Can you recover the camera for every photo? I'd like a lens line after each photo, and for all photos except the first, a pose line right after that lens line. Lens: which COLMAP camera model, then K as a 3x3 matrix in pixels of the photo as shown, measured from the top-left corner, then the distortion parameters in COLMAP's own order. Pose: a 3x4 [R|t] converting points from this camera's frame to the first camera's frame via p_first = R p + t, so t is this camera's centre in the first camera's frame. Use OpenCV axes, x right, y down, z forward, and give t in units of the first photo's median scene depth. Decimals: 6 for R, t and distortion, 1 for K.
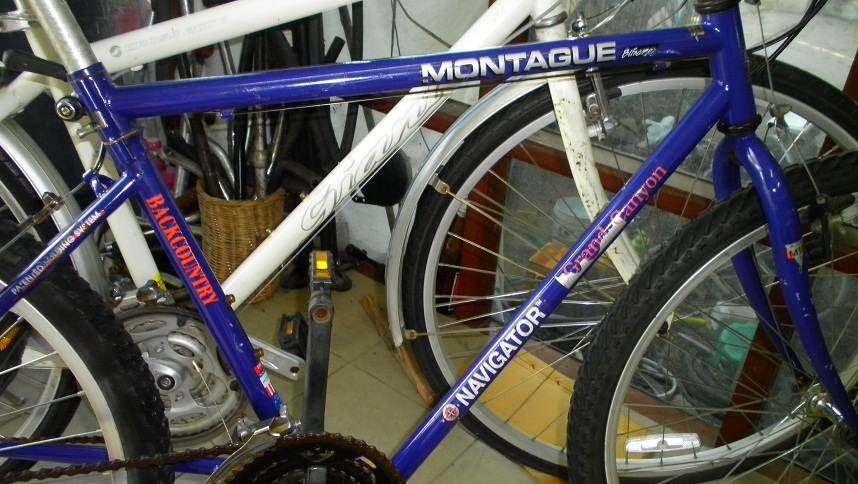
lens RADIAL K [[706.7, 0, 429.0], [0, 706.7, 242.0], [0, 0, 1]] dist [0.010847, 0.002598]
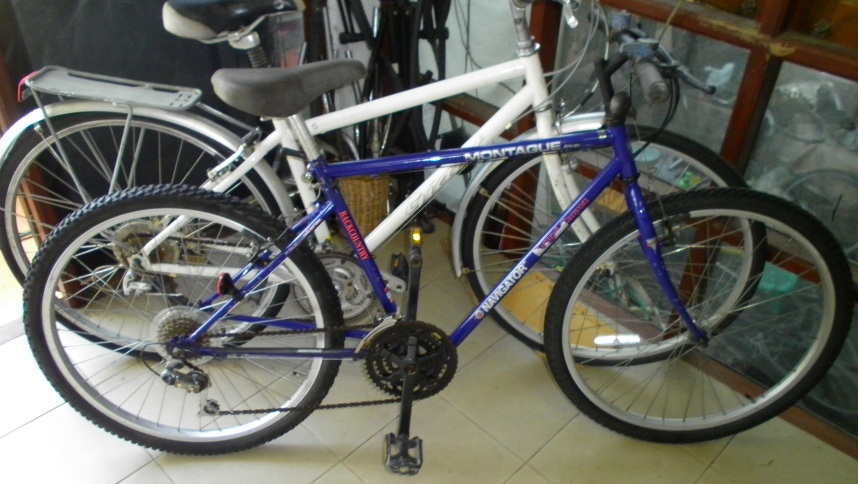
lens RADIAL K [[713.2, 0, 429.0], [0, 713.2, 242.0], [0, 0, 1]] dist [0.000483, 0.000298]
pose [[0.991814, 0.035317, -0.122708, 0.115488], [-0.018990, 0.991100, 0.131755, -0.199869], [0.126270, -0.128346, 0.983658, -0.865918]]
